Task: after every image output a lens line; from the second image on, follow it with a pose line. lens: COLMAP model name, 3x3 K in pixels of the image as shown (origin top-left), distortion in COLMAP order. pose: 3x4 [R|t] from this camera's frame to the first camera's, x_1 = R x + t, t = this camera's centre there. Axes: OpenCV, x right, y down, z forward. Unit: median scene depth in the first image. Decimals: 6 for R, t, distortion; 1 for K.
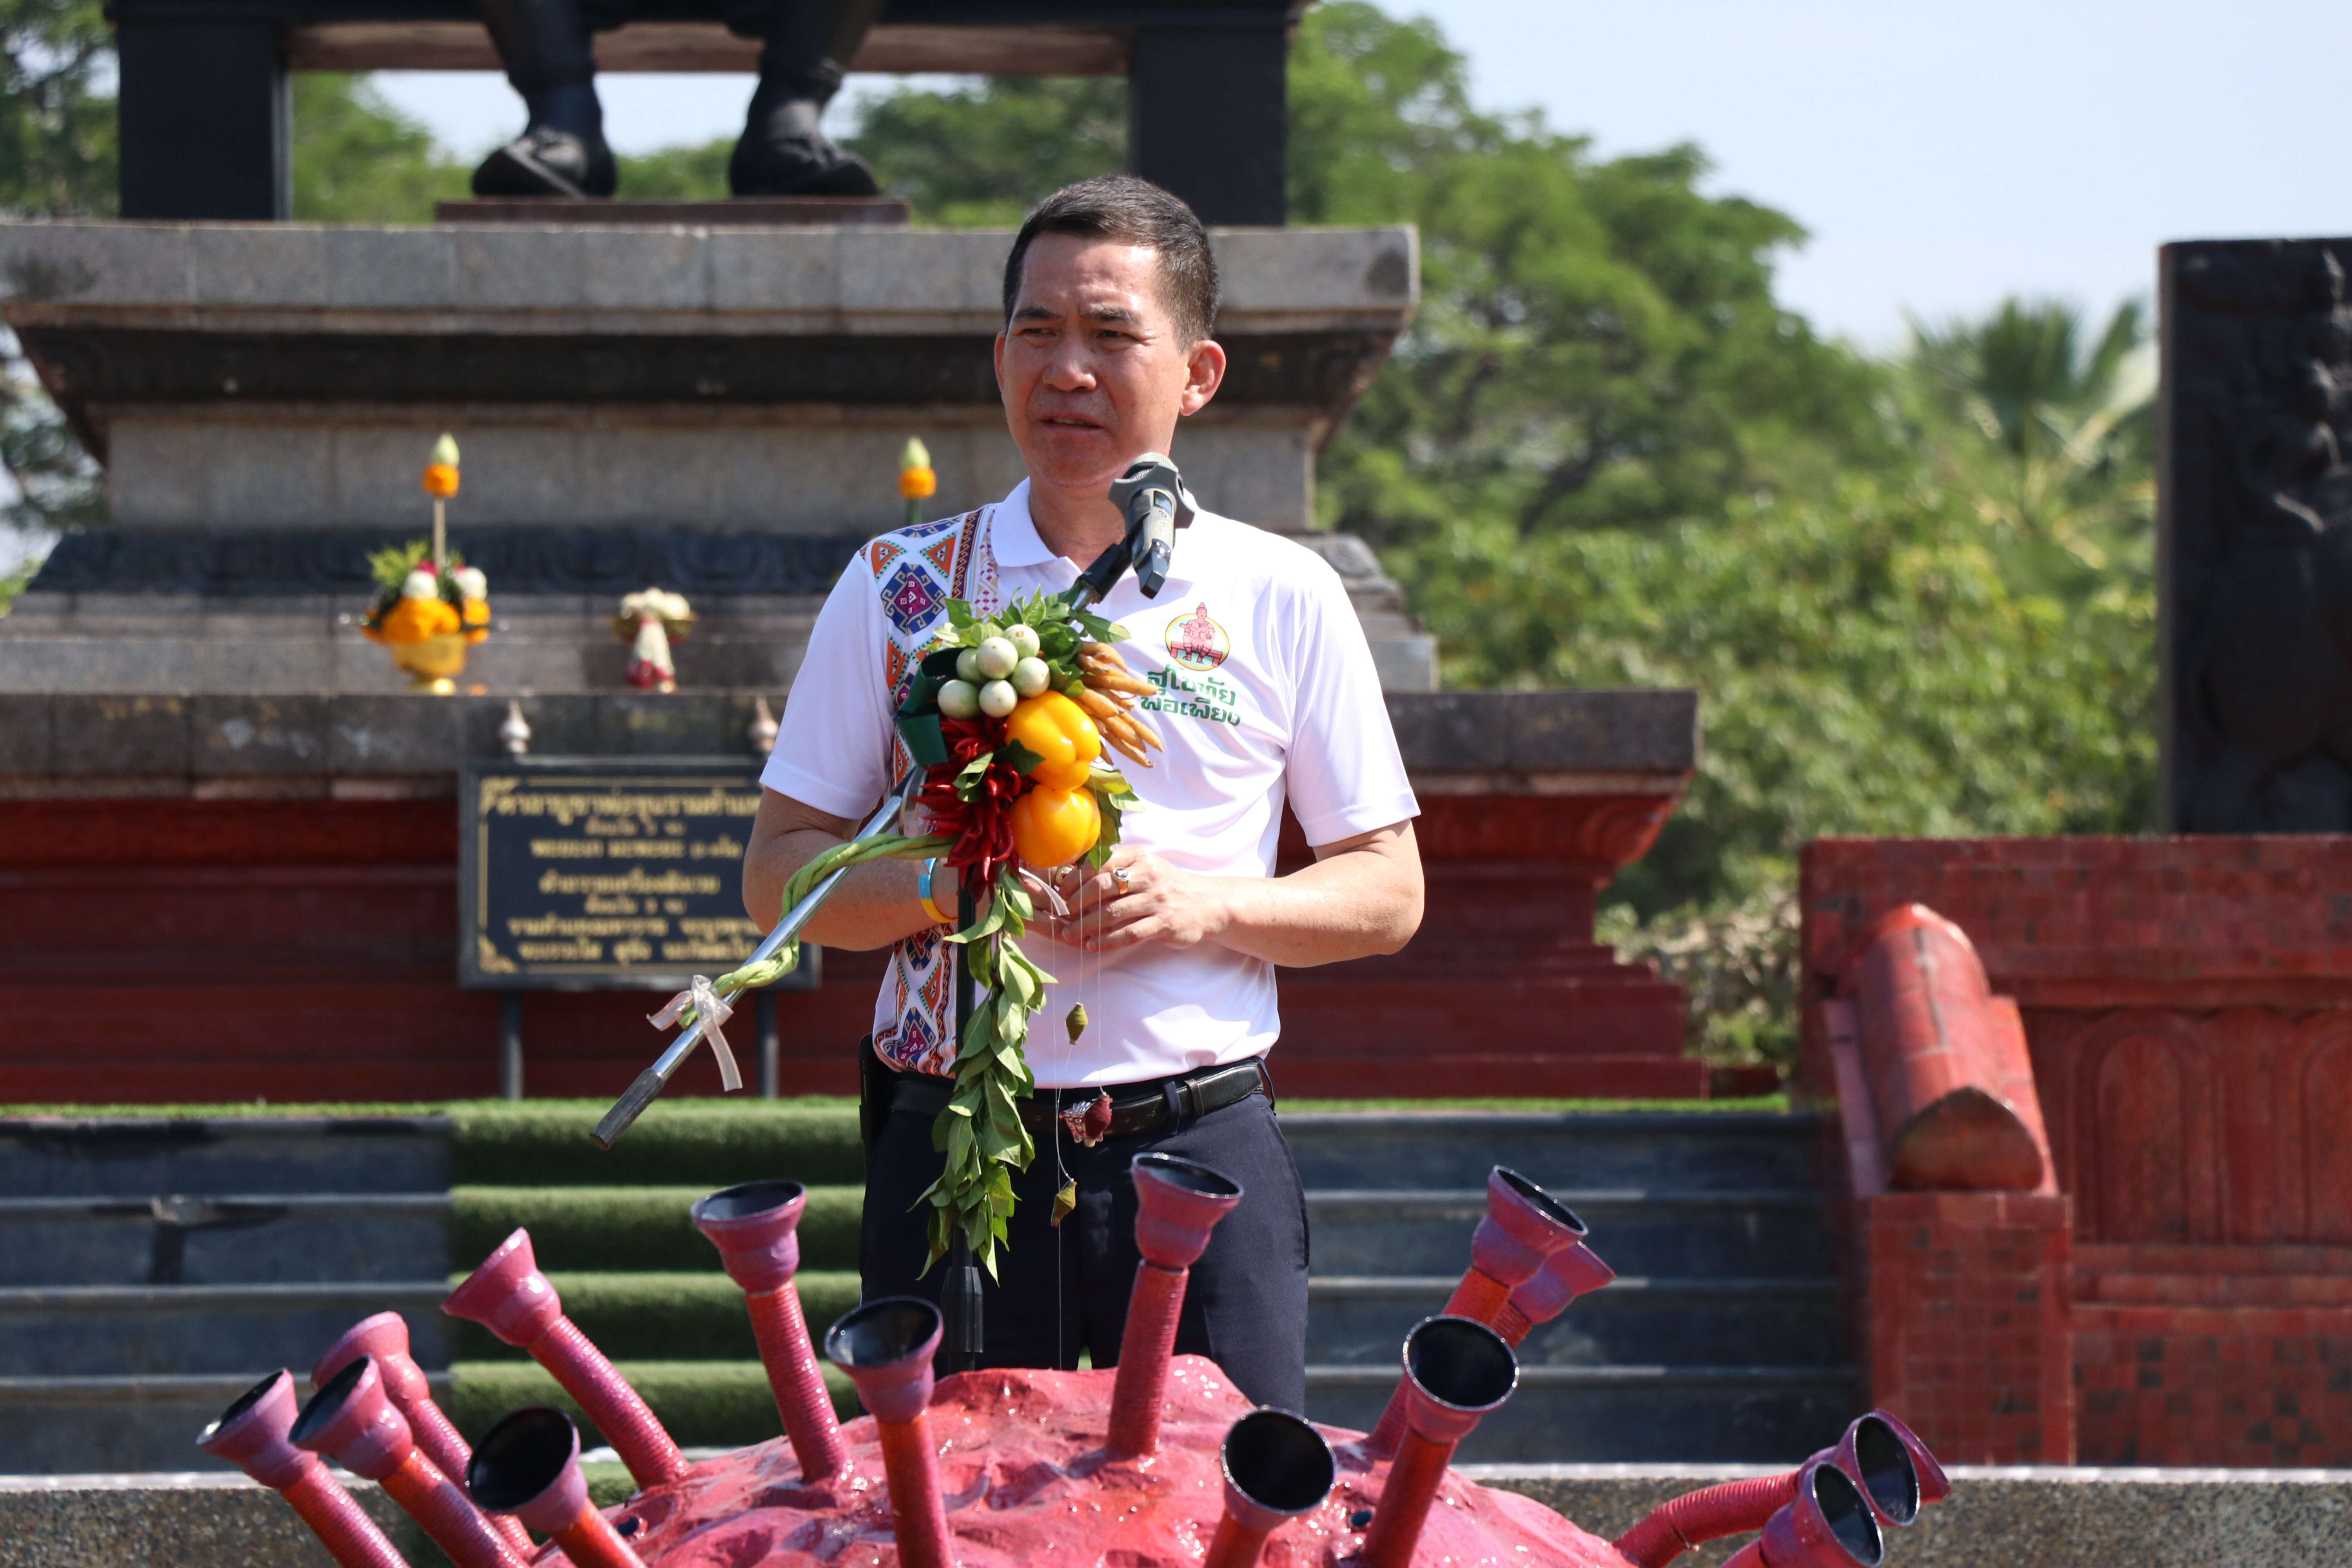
lens RADIAL K [[13423.4, 0, 1156.4], [0, 13423.4, 767.0], [0, 0, 1]] dist [2.924320, 0.000000]
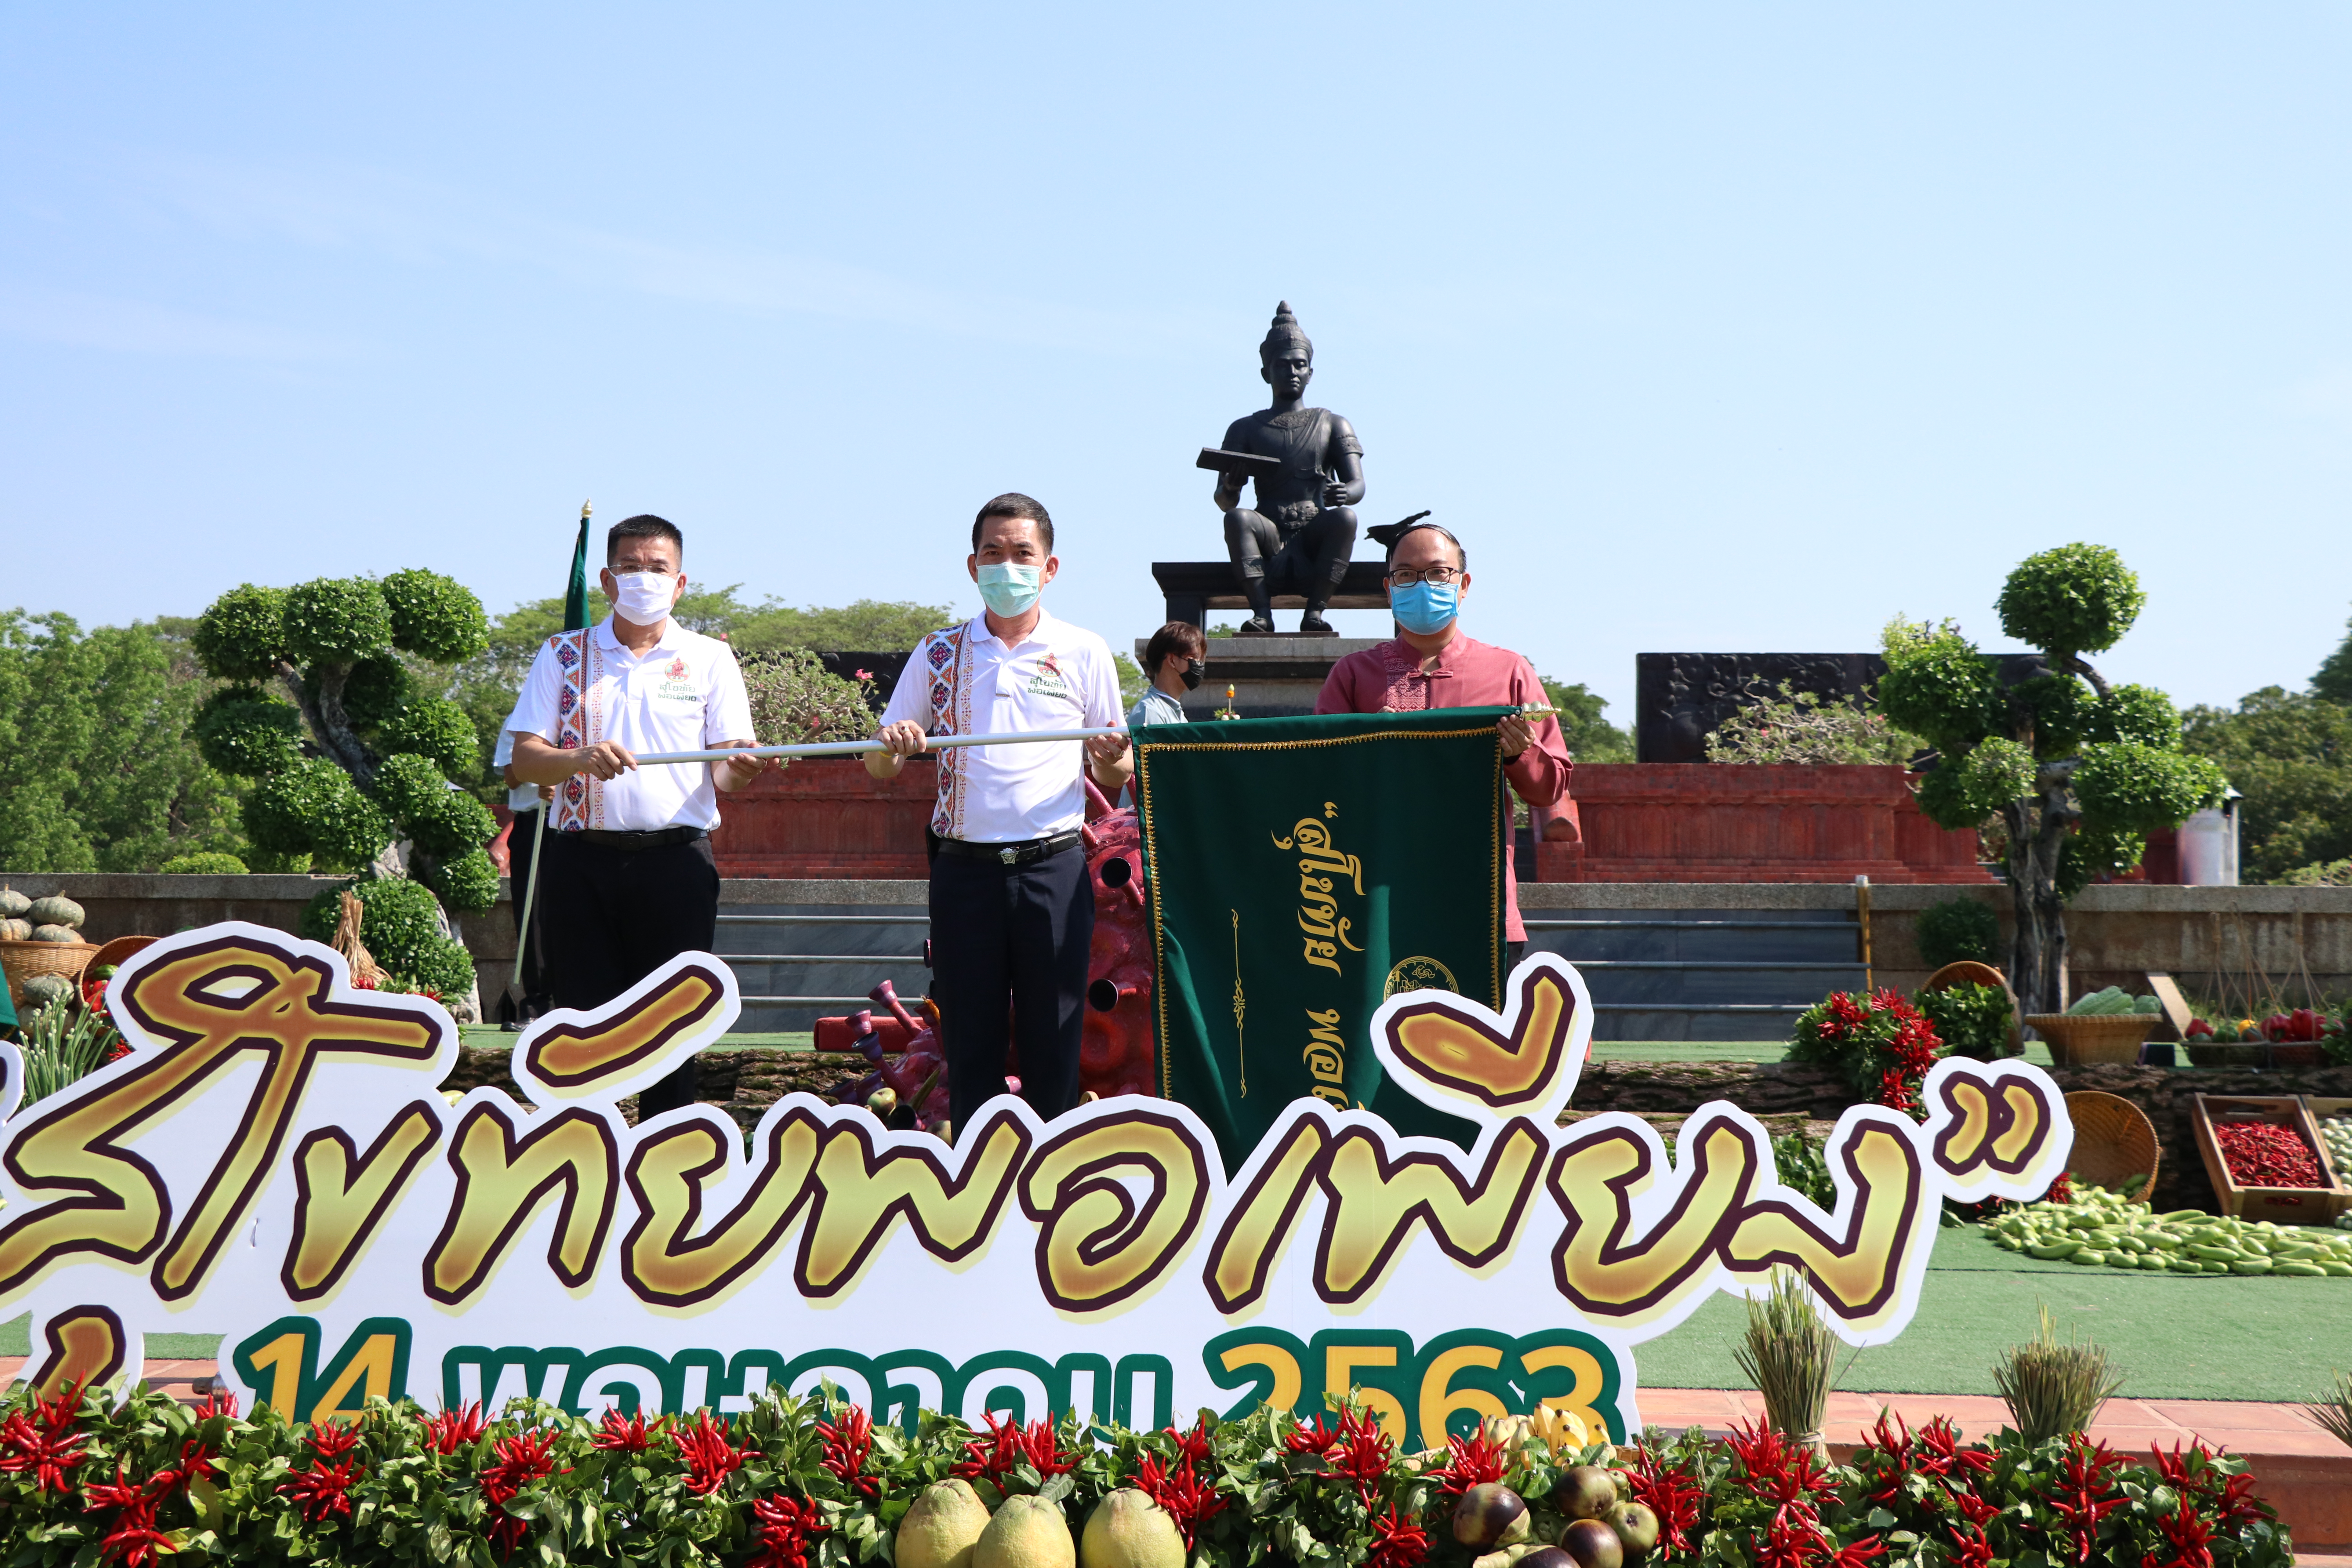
lens RADIAL K [[2761.5, 0, 1205.6], [0, 2761.5, 846.5], [0, 0, 1]] dist [0.033643, 0.000000]
pose [[0.993379, 0.005547, -0.114751, 0.042678], [-0.006316, 0.999960, -0.006347, 0.034212], [0.114712, 0.007029, 0.993374, 0.109699]]
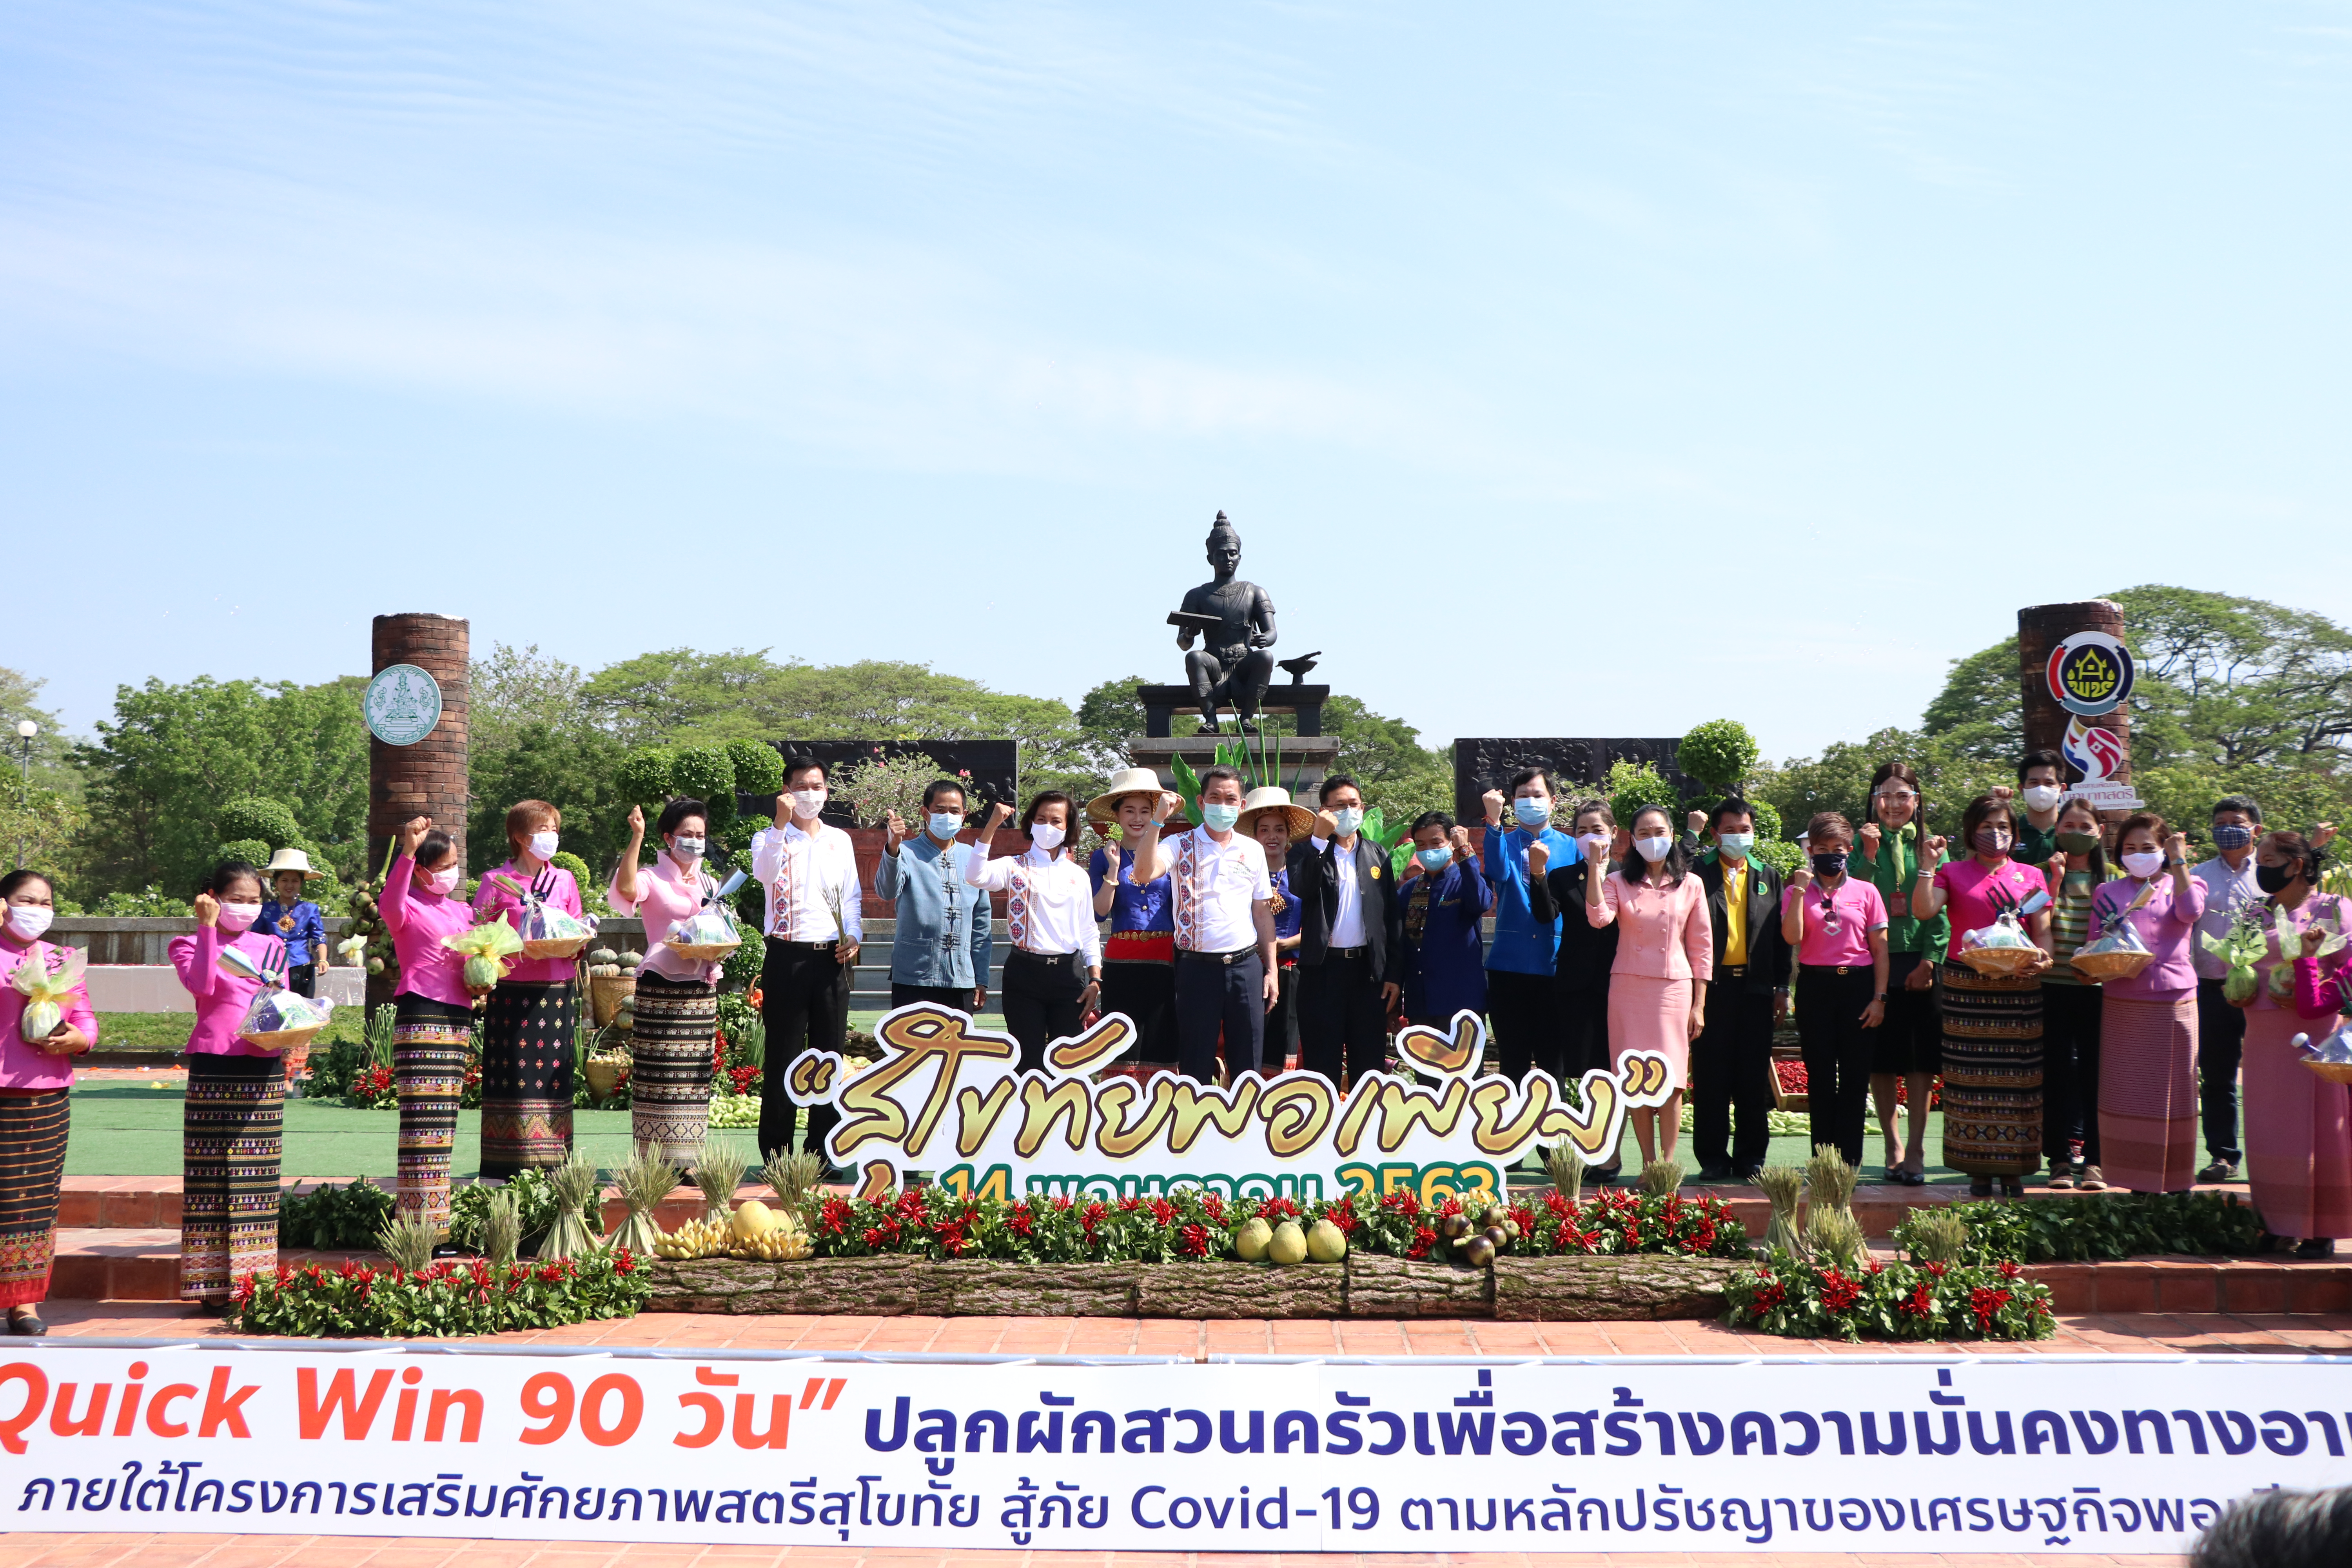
lens RADIAL K [[2319.3, 0, 1159.0], [0, 2319.3, 840.7], [0, 0, 1]] dist [-0.039142, 0.000000]
pose [[0.997223, -0.002288, -0.074439, 0.015890], [0.002950, 0.999957, 0.008792, 0.000968], [0.074415, -0.008987, 0.997187, -0.147683]]
